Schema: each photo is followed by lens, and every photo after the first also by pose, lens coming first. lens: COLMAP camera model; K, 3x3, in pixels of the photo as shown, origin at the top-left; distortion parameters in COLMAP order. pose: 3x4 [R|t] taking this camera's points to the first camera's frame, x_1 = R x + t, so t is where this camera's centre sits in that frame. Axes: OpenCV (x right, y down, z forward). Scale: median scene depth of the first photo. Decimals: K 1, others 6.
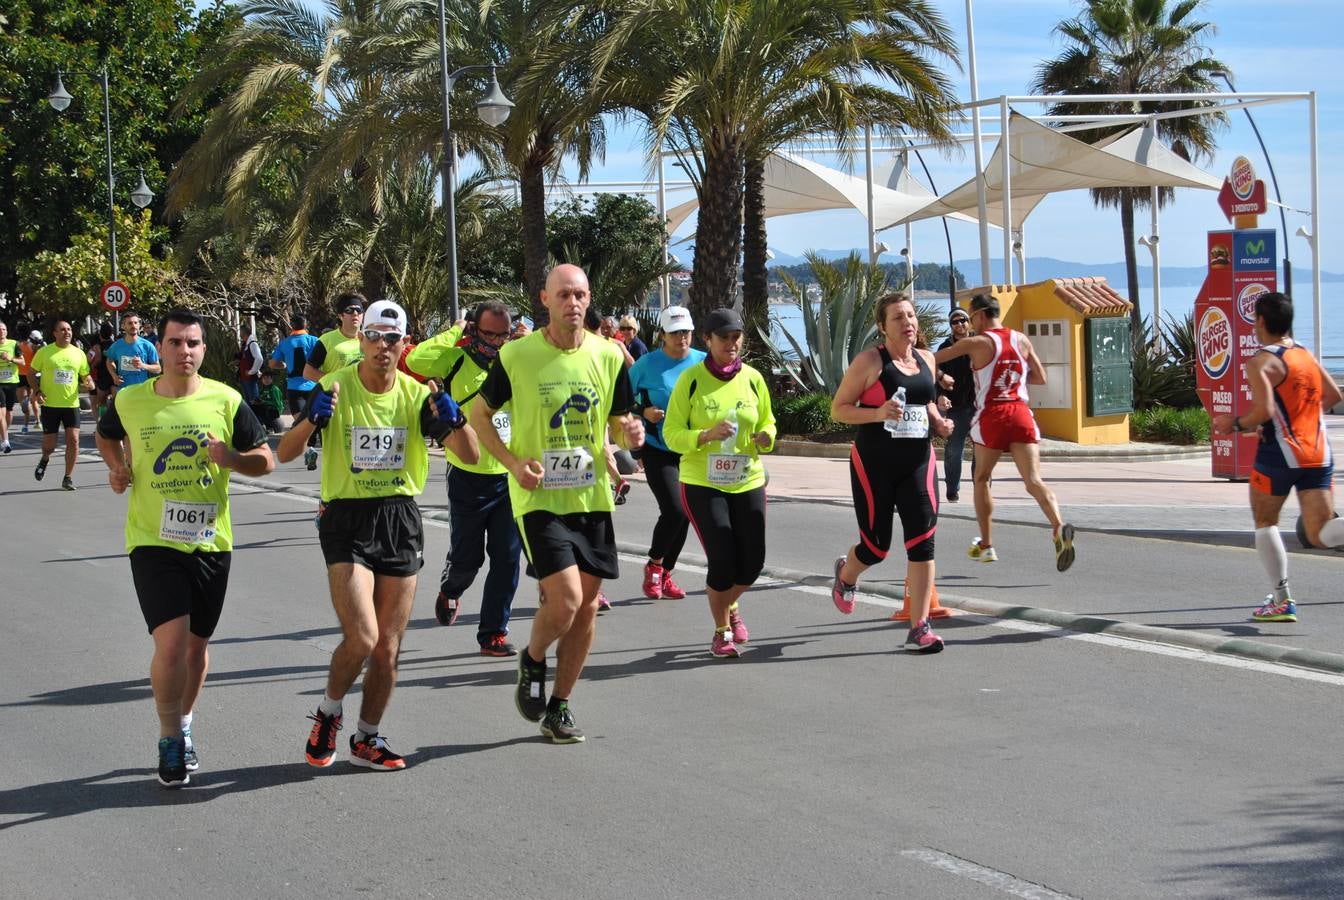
lens RADIAL K [[2689.7, 0, 583.2], [0, 2689.7, 452.1], [0, 0, 1]] dist [-0.036656, -0.015606]
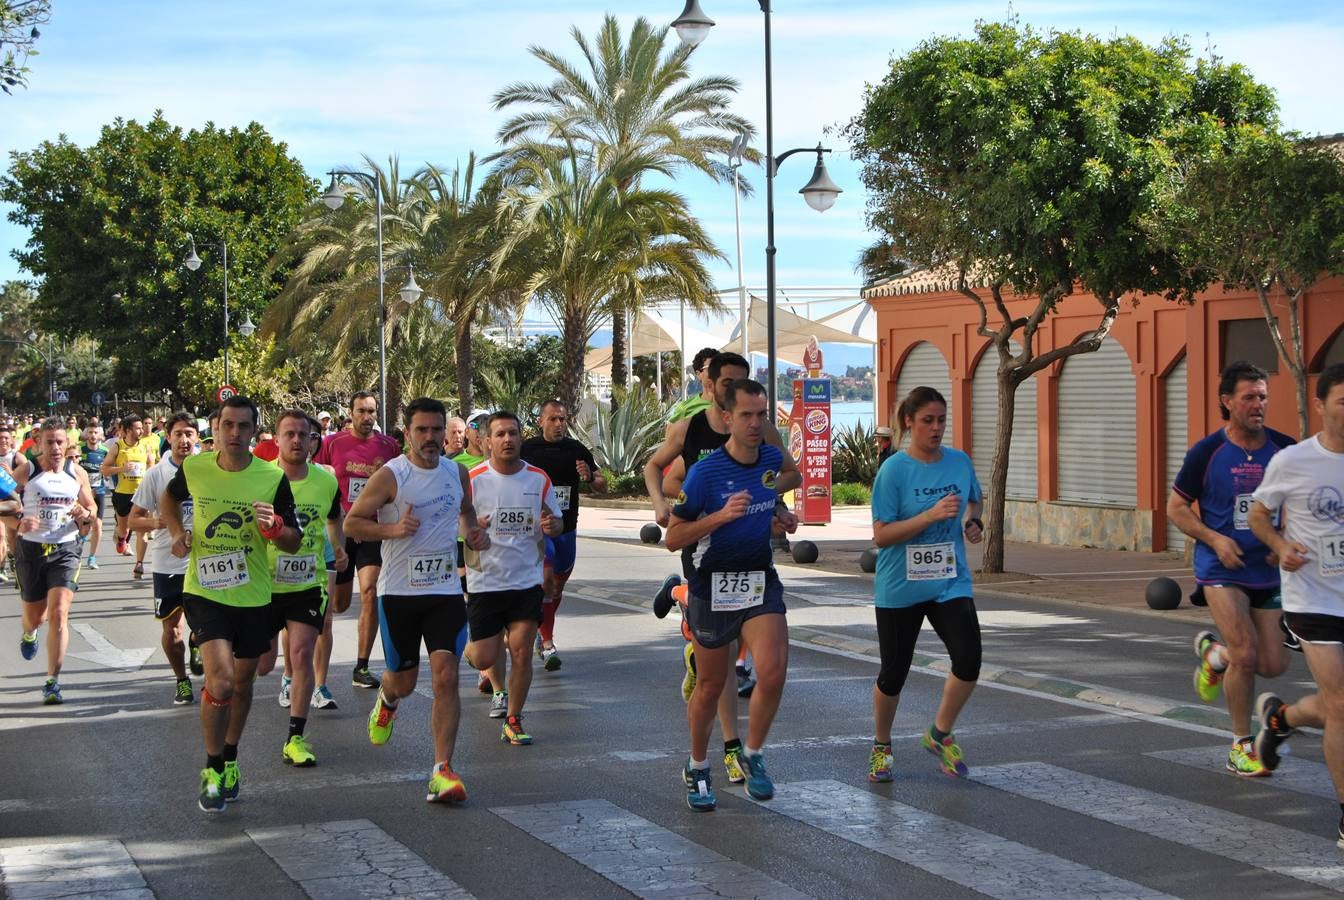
lens RADIAL K [[2569.2, 0, 605.6], [0, 2569.2, 447.6], [0, 0, 1]] dist [-0.051553, 0.037702]
pose [[0.995913, 0.026799, -0.086247, 0.167361], [-0.029773, 0.998999, -0.033376, 0.013018], [0.085266, 0.035807, 0.995715, -0.419658]]
